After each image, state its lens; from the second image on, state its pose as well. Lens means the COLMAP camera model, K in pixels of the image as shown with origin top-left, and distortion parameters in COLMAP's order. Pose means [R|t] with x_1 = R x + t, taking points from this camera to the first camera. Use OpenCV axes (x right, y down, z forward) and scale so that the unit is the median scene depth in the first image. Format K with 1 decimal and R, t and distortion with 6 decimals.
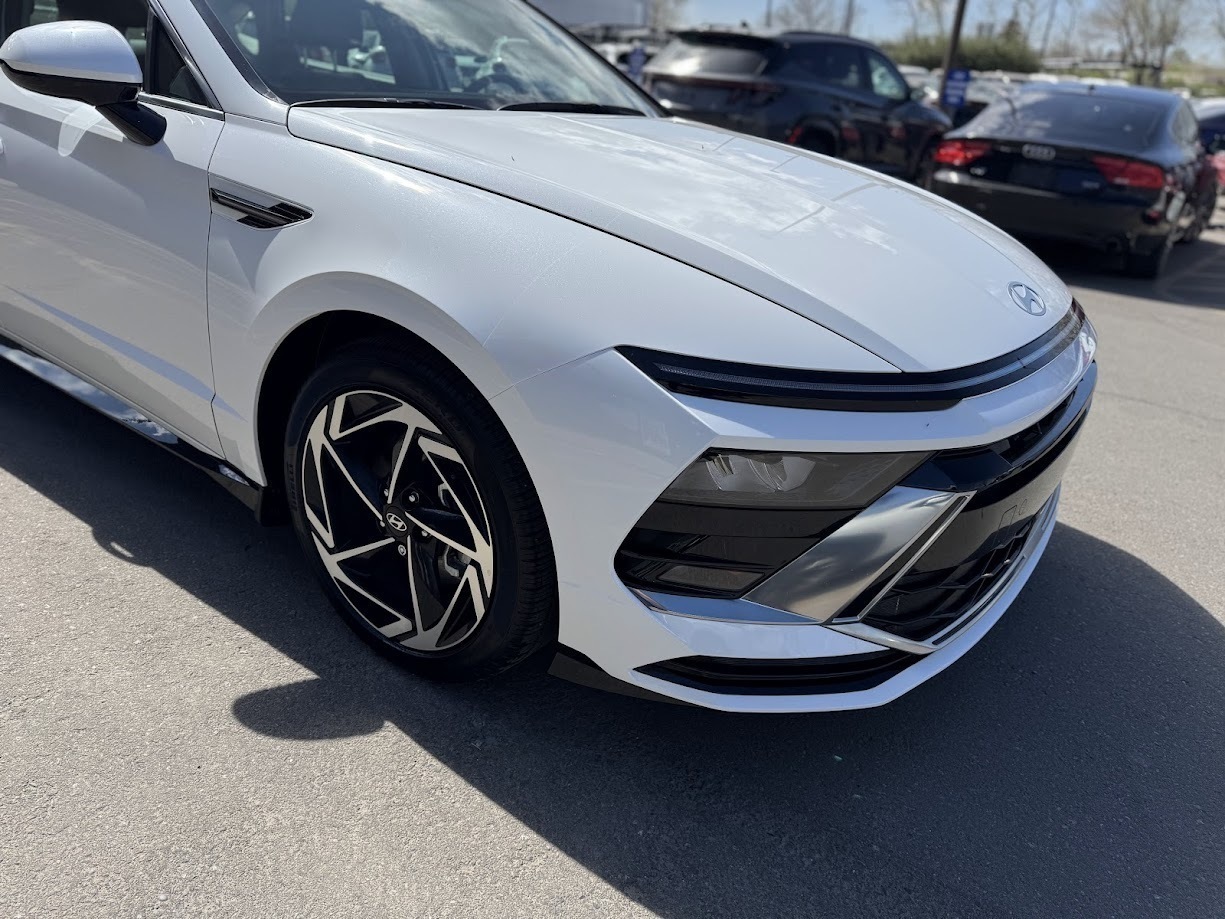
lens RADIAL K [[856.9, 0, 612.5], [0, 856.9, 459.5], [0, 0, 1]] dist [0.086727, -0.103266]
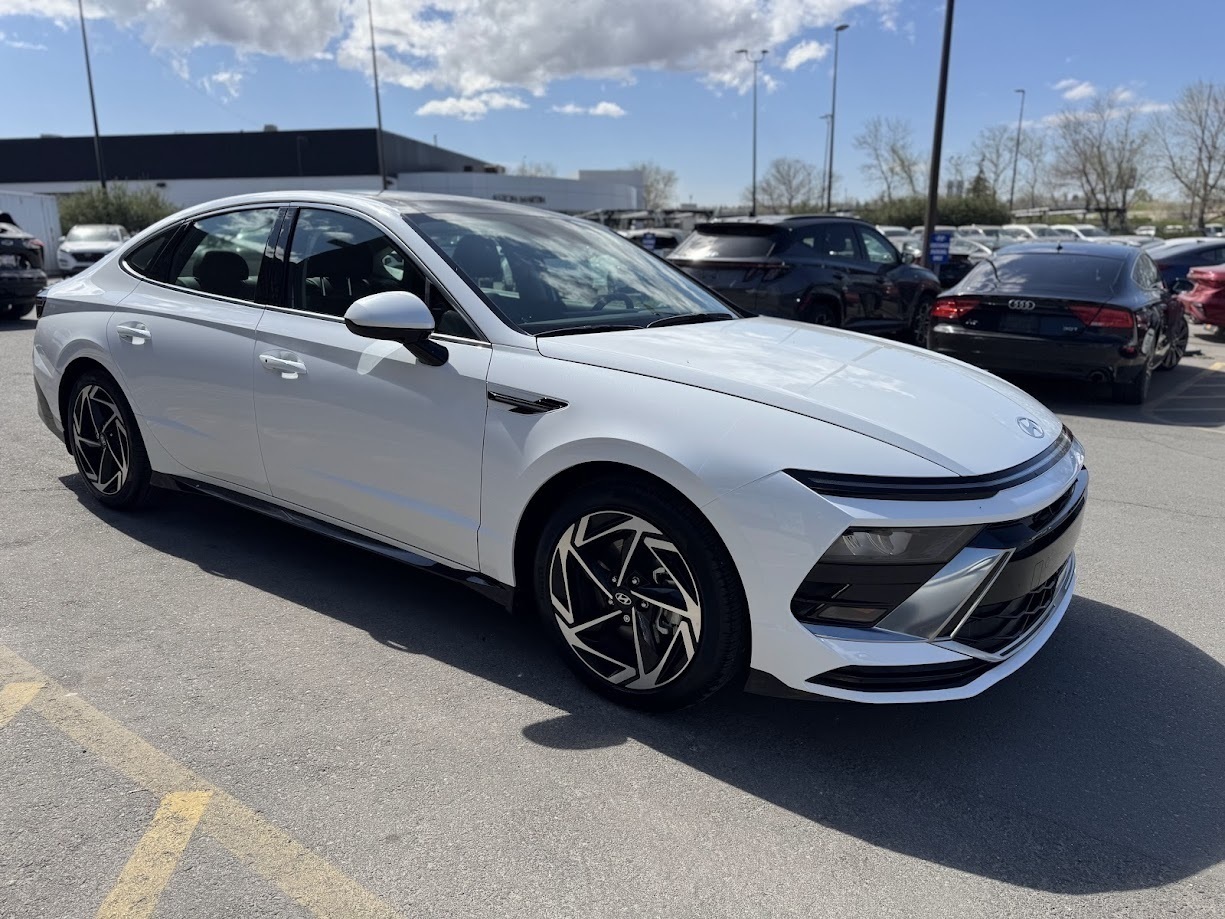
lens RADIAL K [[846.4, 0, 612.5], [0, 846.4, 459.5], [0, 0, 1]] dist [0.133569, -0.208570]
pose [[0.998012, -0.061604, -0.013300, -0.215738], [0.058343, 0.982892, -0.174698, 0.083604], [0.023835, 0.173575, 0.984532, -0.450738]]
